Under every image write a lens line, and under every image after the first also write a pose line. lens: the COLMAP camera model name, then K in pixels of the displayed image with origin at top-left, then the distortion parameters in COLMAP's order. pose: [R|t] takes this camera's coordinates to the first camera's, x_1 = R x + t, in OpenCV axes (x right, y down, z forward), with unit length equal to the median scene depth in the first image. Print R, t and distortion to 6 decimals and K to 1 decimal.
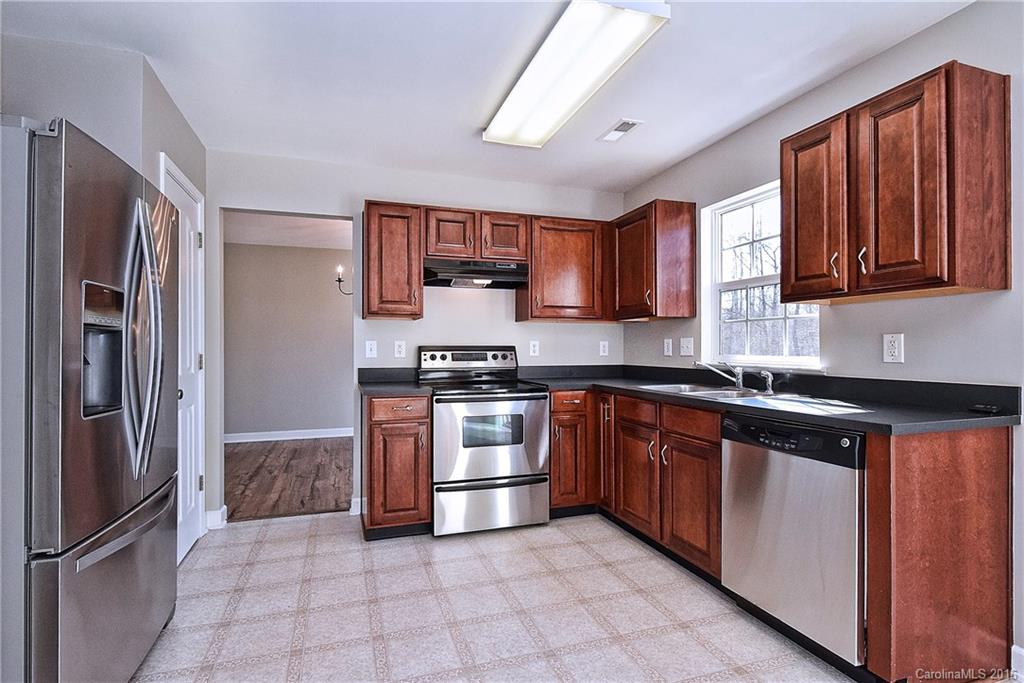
lens RADIAL K [[486.4, 0, 495.5], [0, 486.4, 346.8], [0, 0, 1]] dist [0.000875, -0.000365]
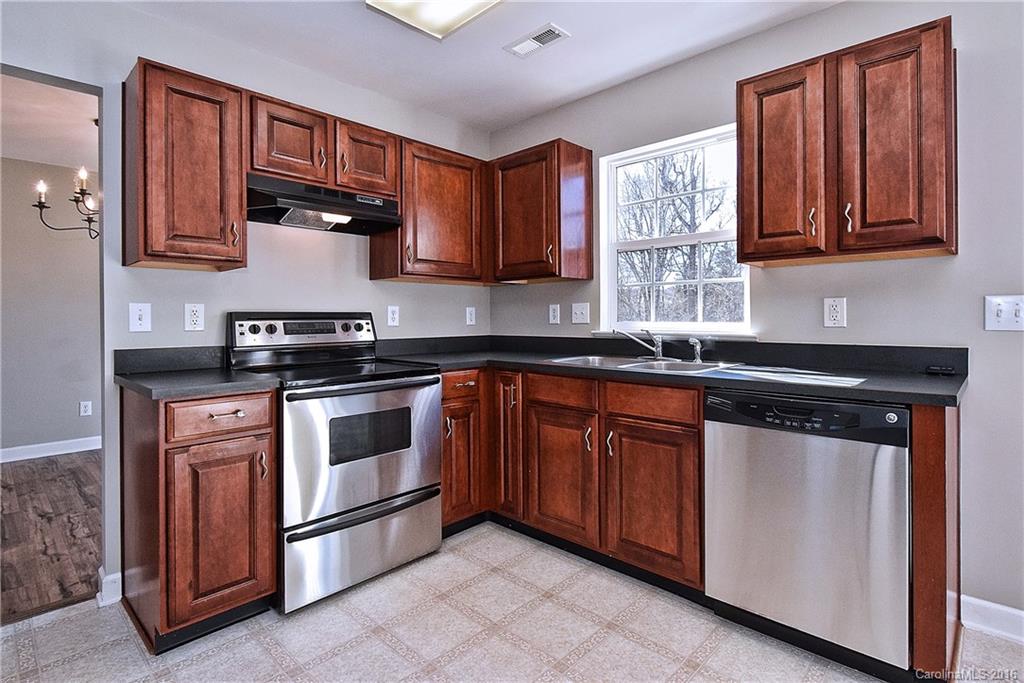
lens RADIAL K [[502.1, 0, 498.0], [0, 502.1, 318.0], [0, 0, 1]] dist [-0.001411, -0.000878]
pose [[0.882338, -0.004246, 0.470597, -0.176884], [0.003346, 0.999991, 0.002749, 0.006155], [-0.470604, -0.000851, 0.882344, 0.283978]]
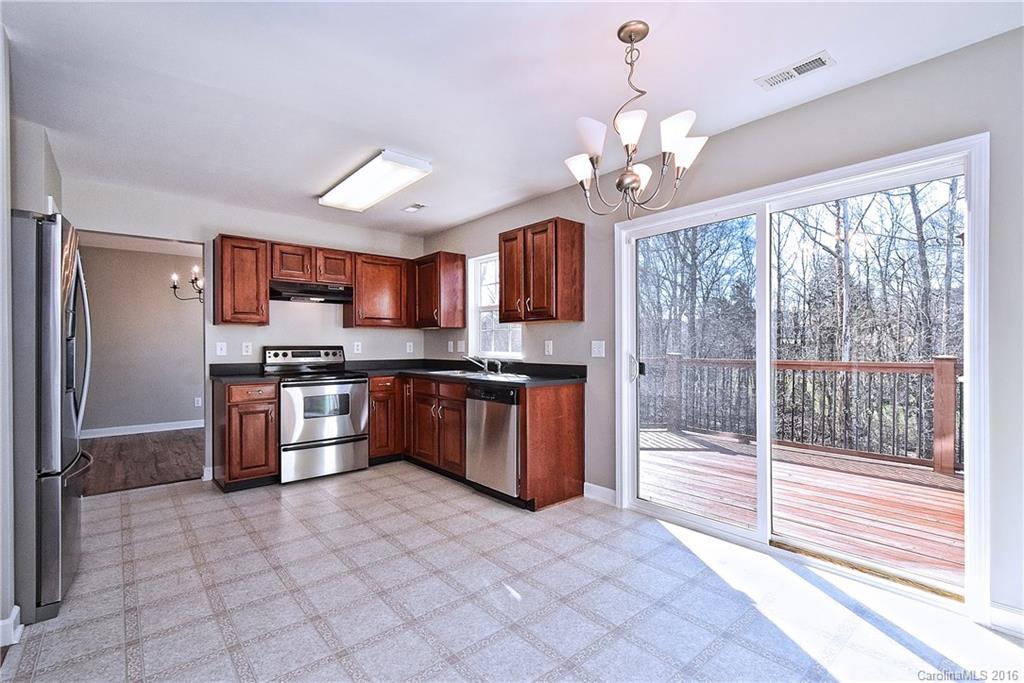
lens RADIAL K [[461.6, 0, 513.9], [0, 461.6, 346.1], [0, 0, 1]] dist [0.001661, -0.000255]
pose [[0.920521, -0.002322, 0.390686, -0.027825], [0.000446, 0.999988, 0.004894, -0.008801], [-0.390693, -0.004330, 0.920511, -0.446021]]
